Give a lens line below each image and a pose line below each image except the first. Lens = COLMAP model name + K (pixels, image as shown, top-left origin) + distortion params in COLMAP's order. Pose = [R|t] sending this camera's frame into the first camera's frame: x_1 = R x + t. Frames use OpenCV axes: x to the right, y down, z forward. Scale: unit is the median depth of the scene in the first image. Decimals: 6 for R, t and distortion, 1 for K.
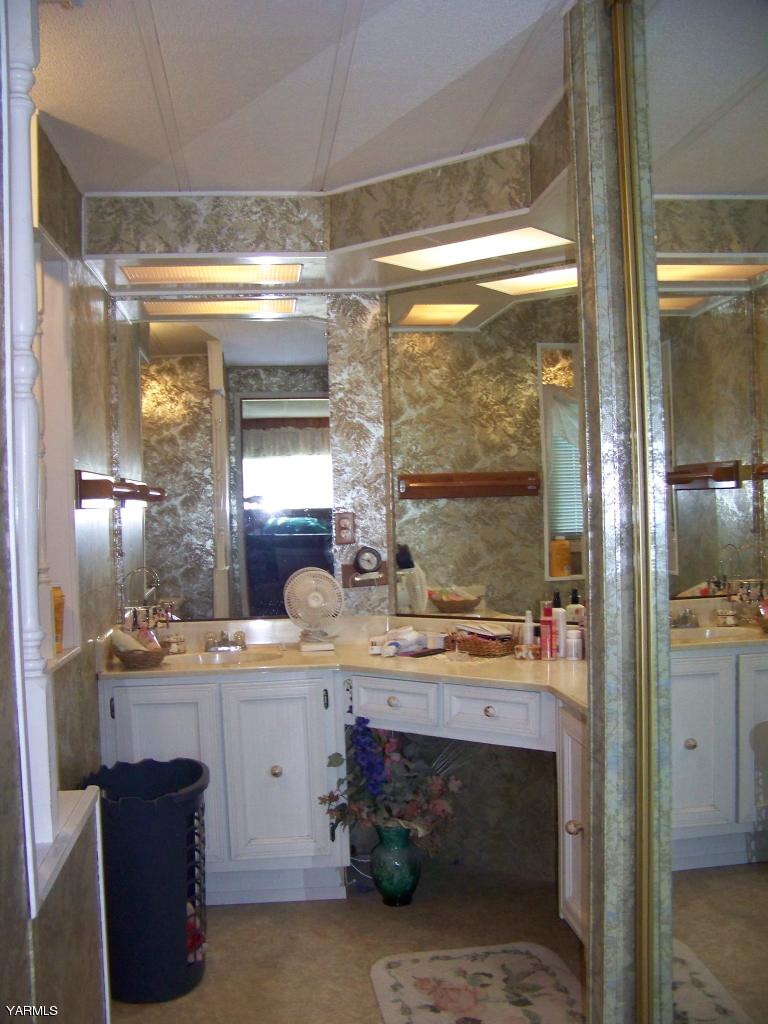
lens RADIAL K [[1070.6, 0, 384.0], [0, 1070.6, 512.0], [0, 0, 1]] dist [-0.242866, 0.312948]
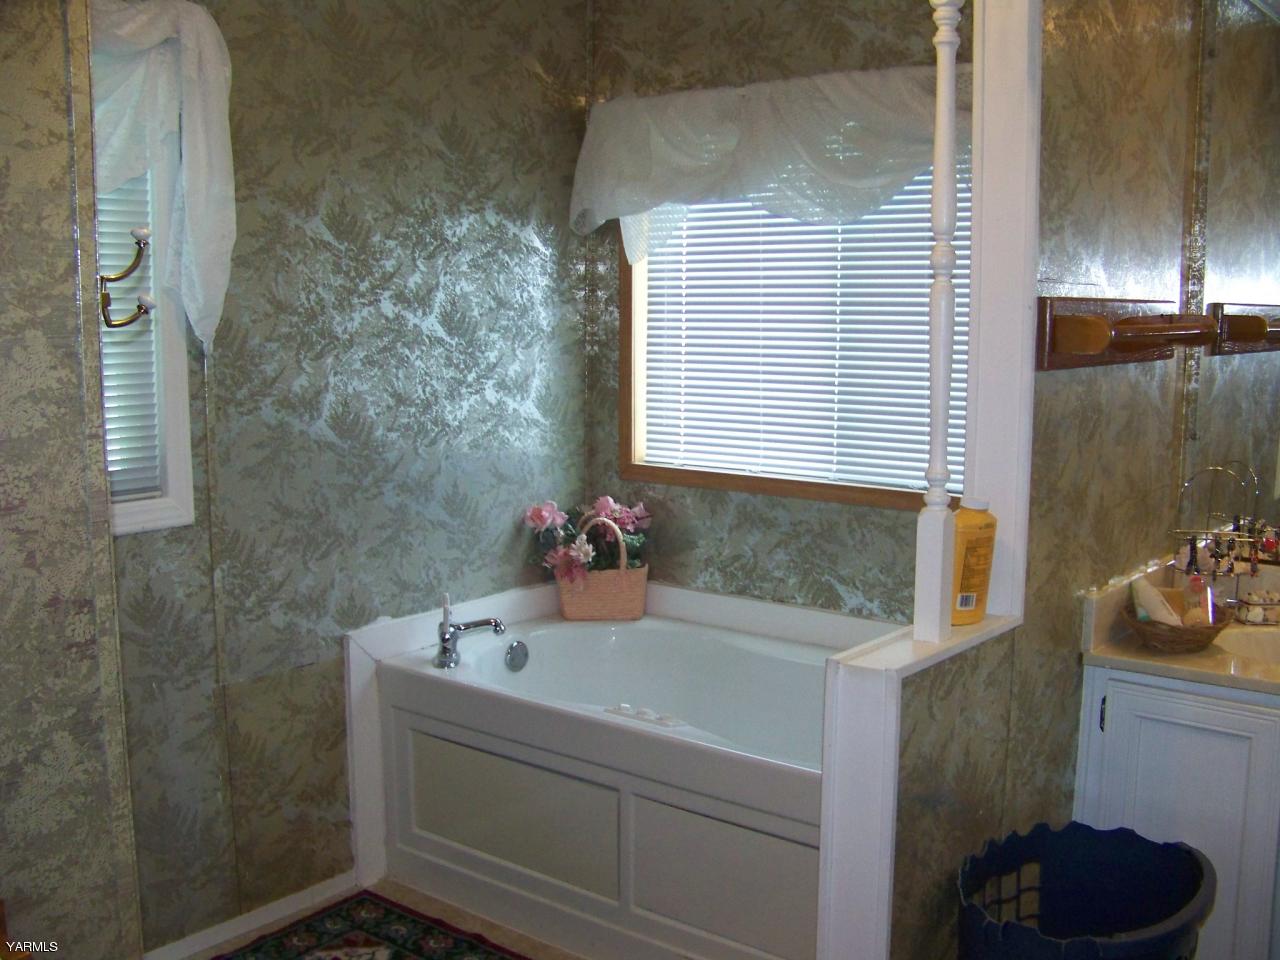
lens RADIAL K [[1338.2, 0, 666.2], [0, 1338.2, 499.5], [0, 0, 1]] dist [-0.242866, 0.312948]
pose [[0.708520, 0.135777, -0.692506, 0.050957], [-0.027053, 0.985821, 0.165607, -0.041291], [0.705172, -0.098601, 0.702147, 0.342195]]
